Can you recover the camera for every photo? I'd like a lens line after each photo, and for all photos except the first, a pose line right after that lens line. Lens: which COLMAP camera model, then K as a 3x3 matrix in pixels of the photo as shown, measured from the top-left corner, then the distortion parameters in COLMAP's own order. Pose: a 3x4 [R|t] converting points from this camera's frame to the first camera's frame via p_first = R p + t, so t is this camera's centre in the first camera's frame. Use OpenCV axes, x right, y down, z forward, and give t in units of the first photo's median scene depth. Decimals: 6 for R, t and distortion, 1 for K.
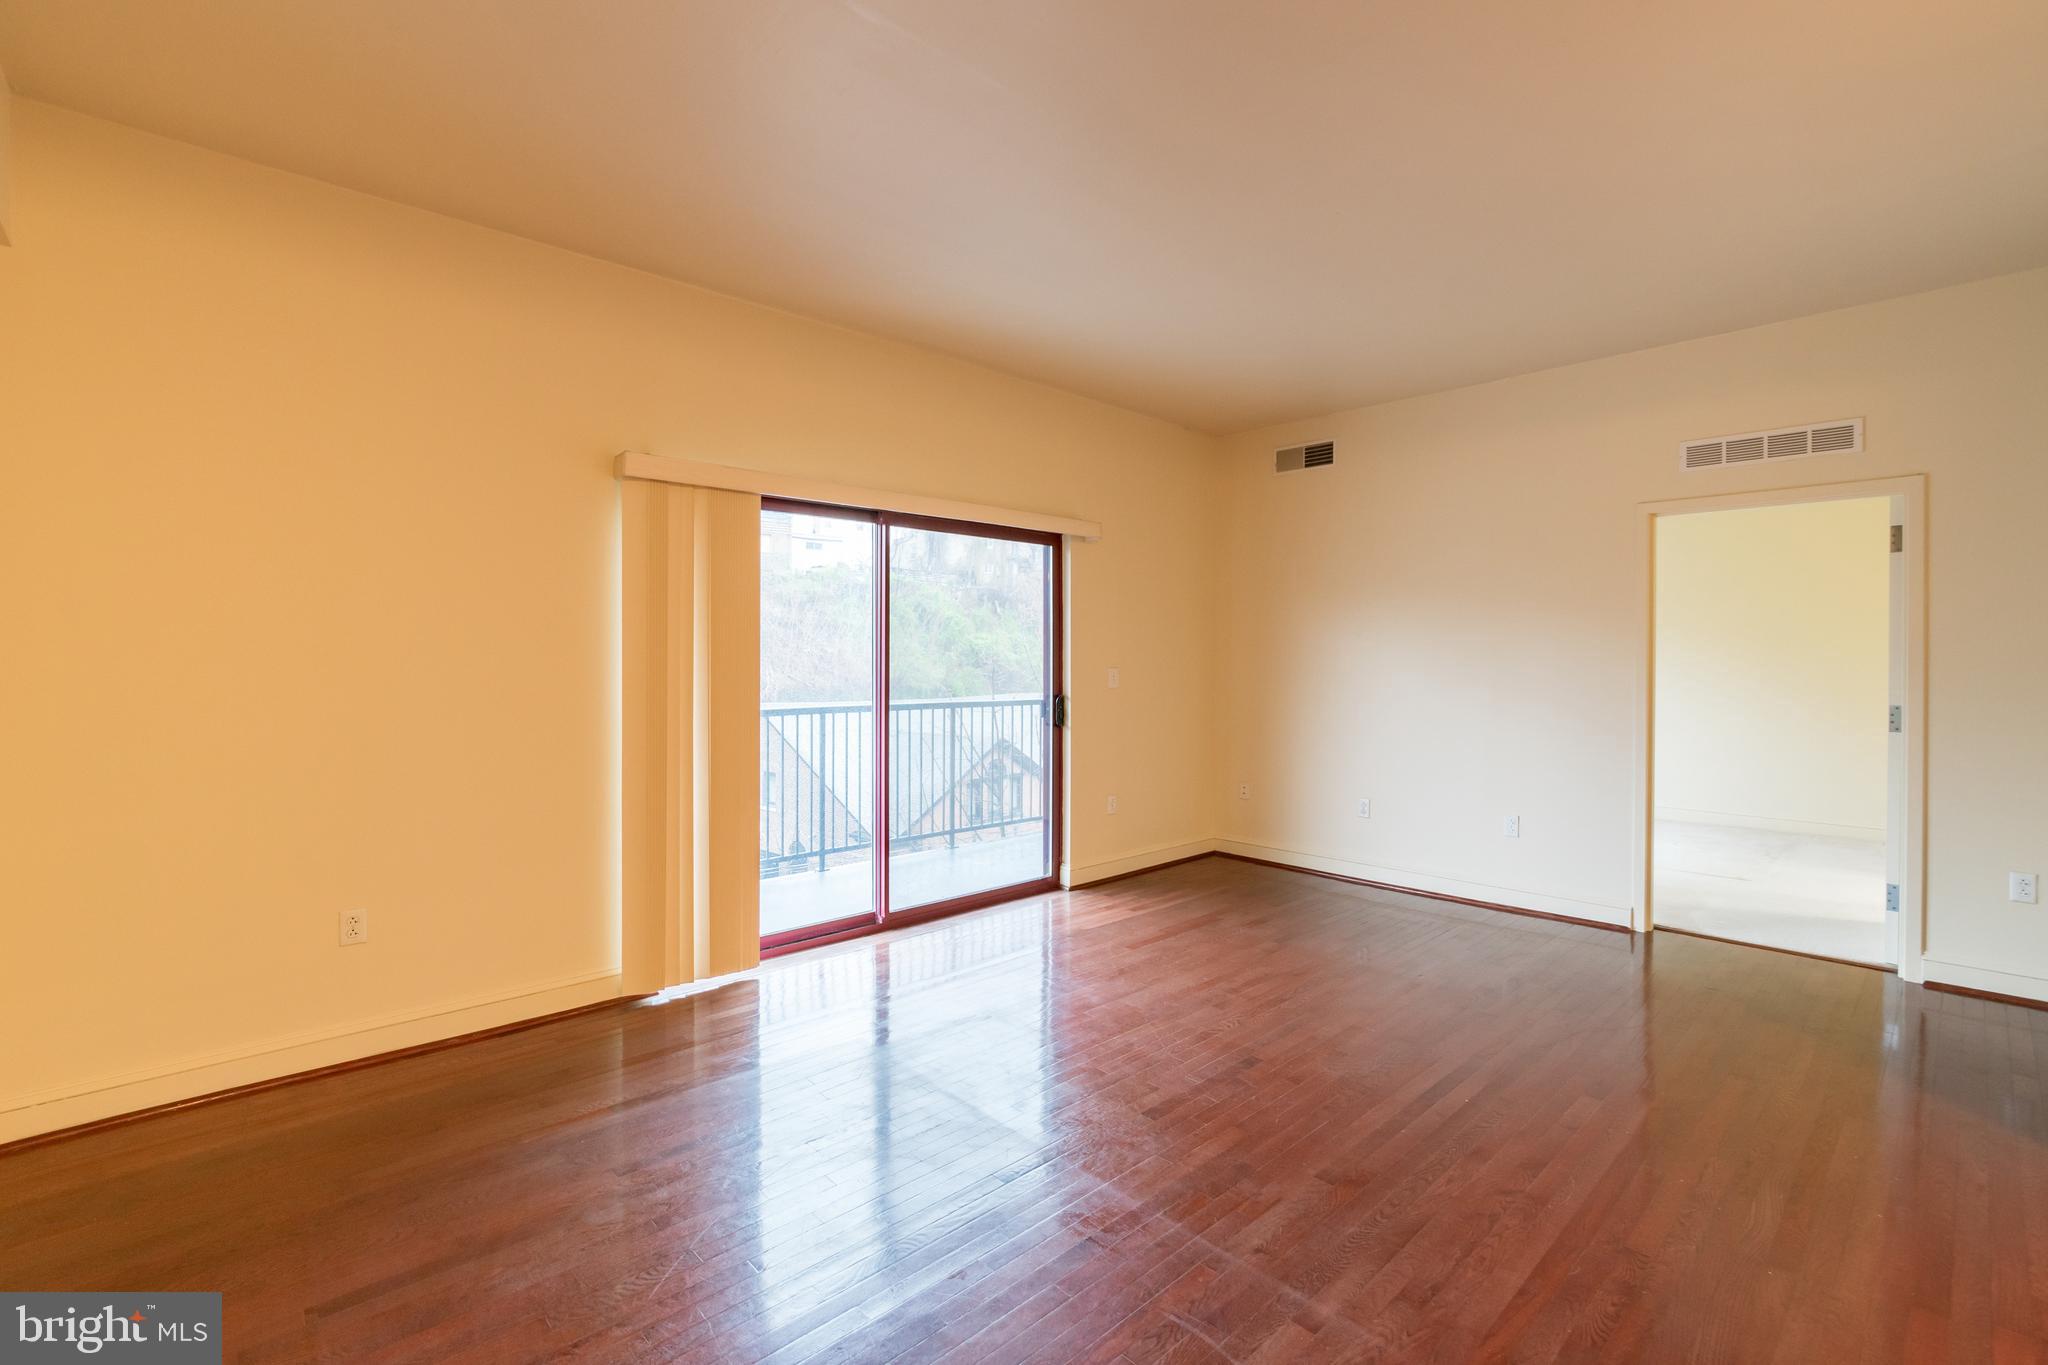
lens RADIAL K [[888.1, 0, 1037.2], [0, 888.1, 676.6], [0, 0, 1]] dist [-0.014055, -0.000167]
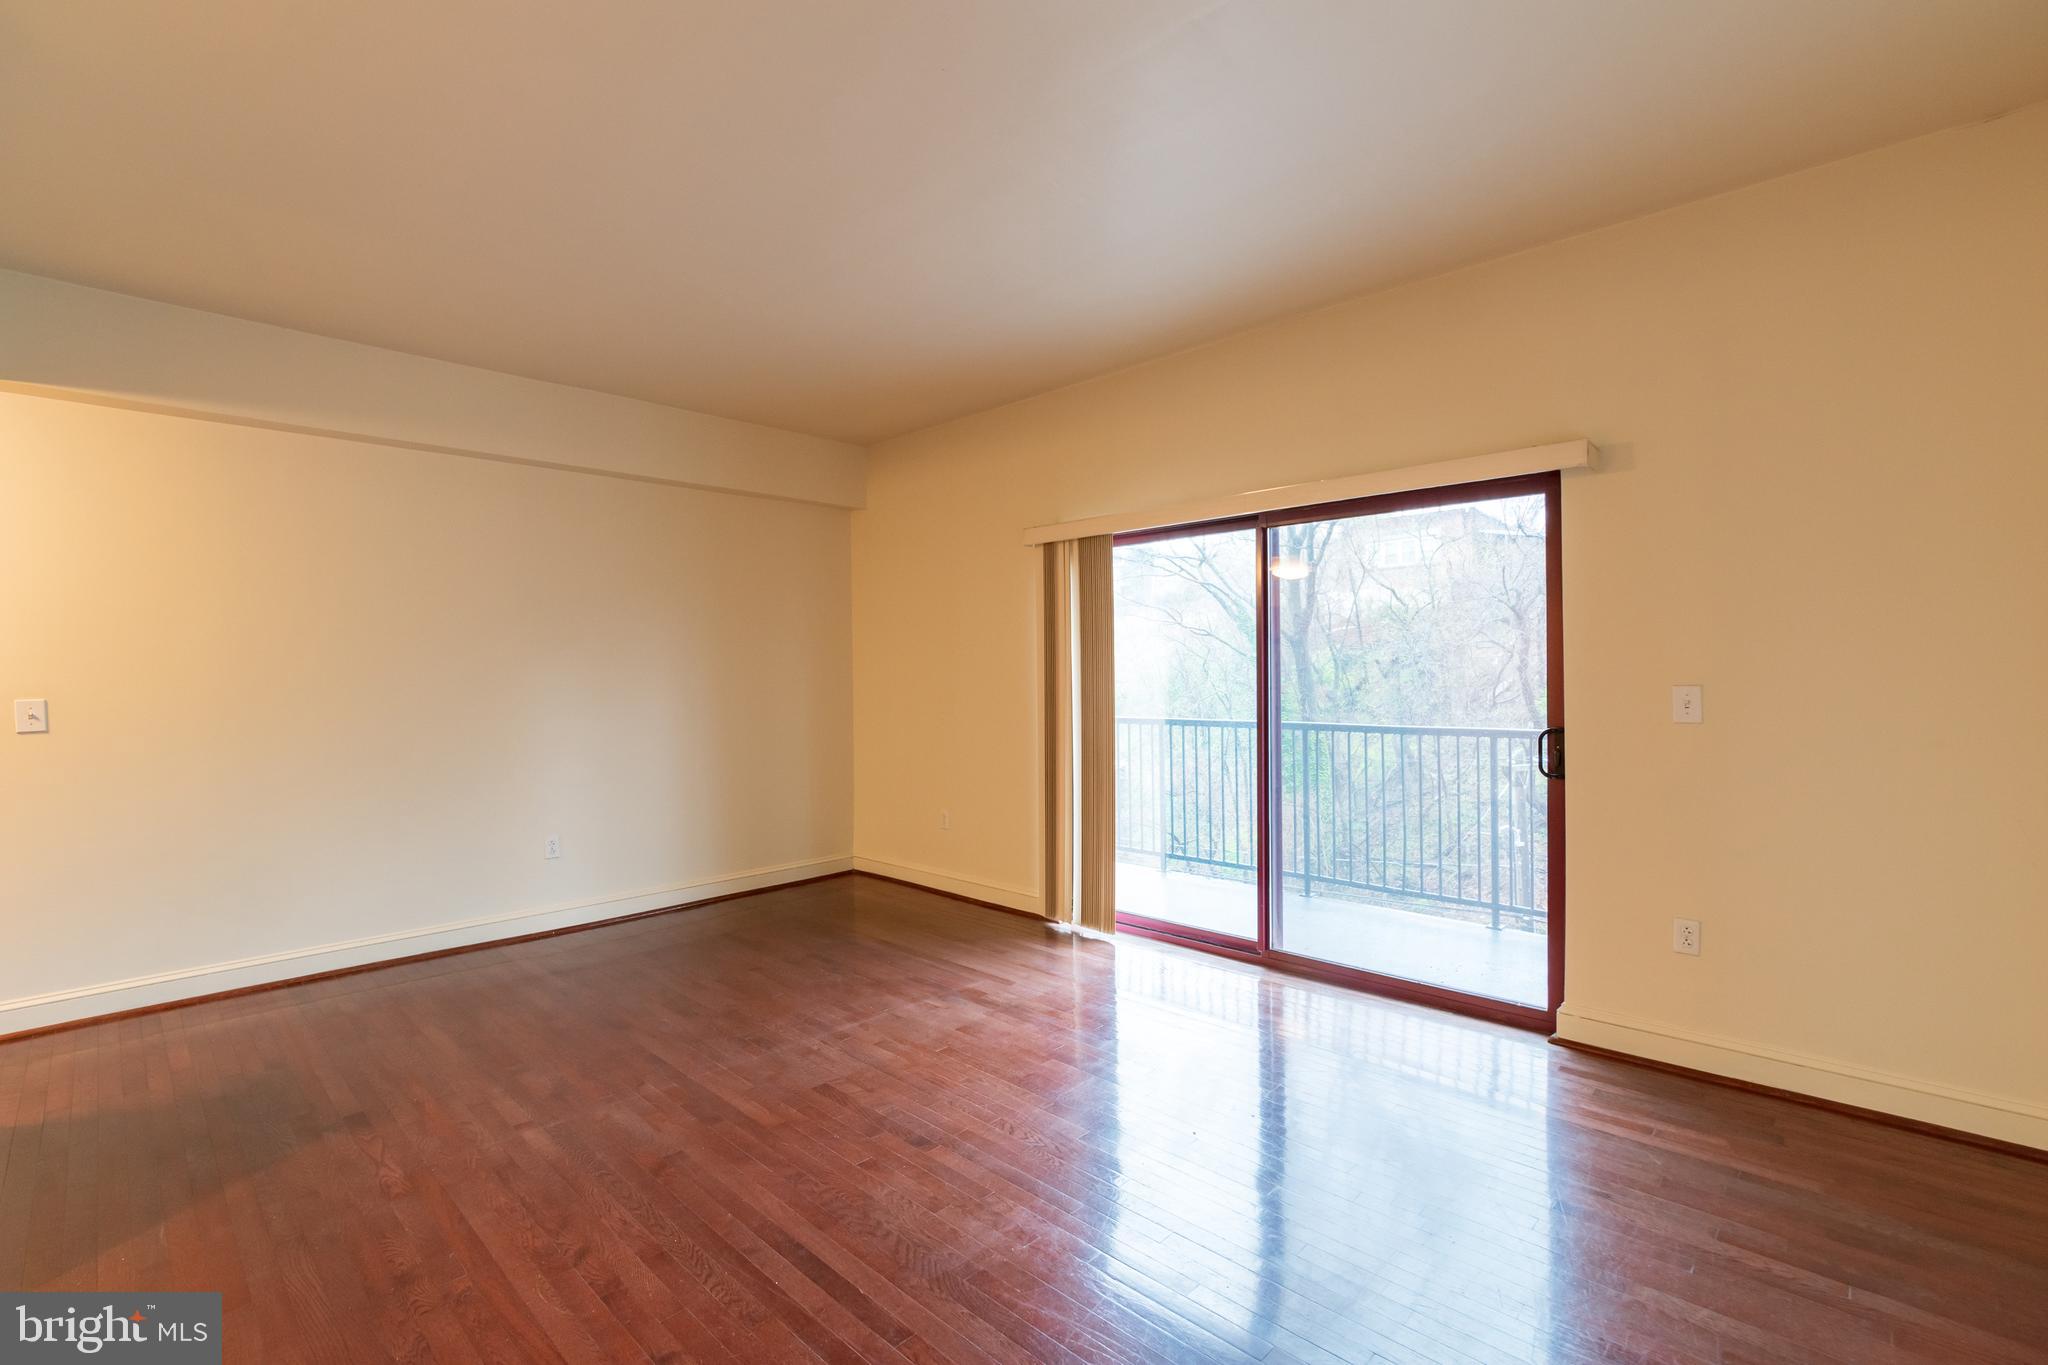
lens RADIAL K [[888.1, 0, 1037.2], [0, 888.1, 676.6], [0, 0, 1]] dist [-0.014055, -0.000167]
pose [[0.061598, -0.003680, -0.998094, 0.764395], [-0.010067, 0.999940, -0.004308, -0.009717], [0.998050, 0.010313, 0.061557, 0.729176]]
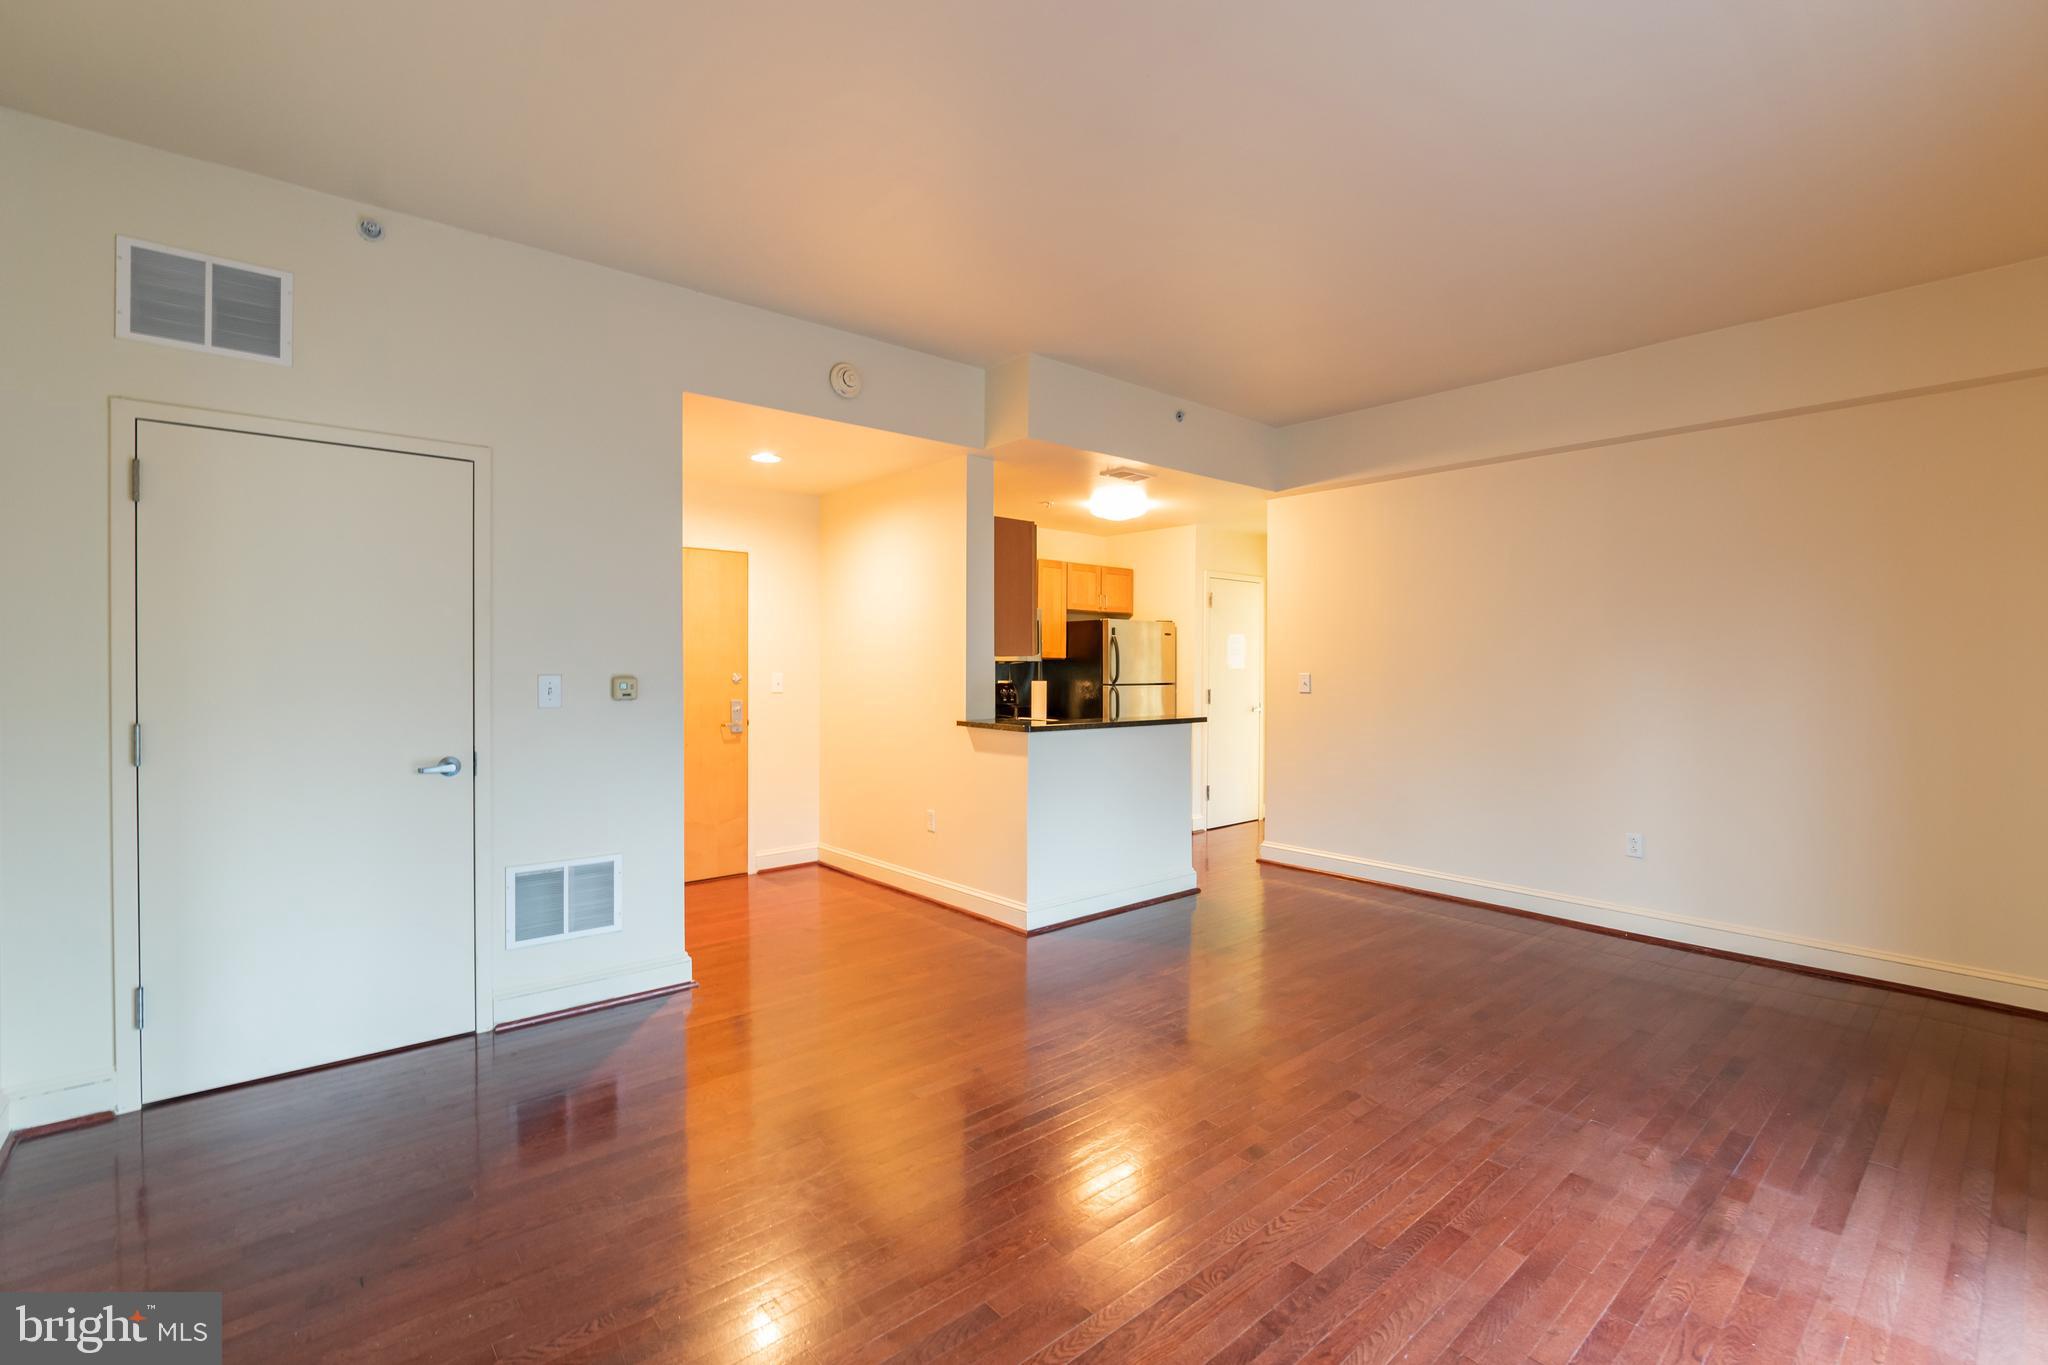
lens RADIAL K [[904.1, 0, 1030.8], [0, 904.1, 659.7], [0, 0, 1]] dist [-0.011933, -0.000105]
pose [[-0.999136, -0.006291, 0.041074, 0.288527], [-0.005613, 0.999847, 0.016596, -0.025196], [-0.041172, 0.016351, -0.999018, 1.271189]]
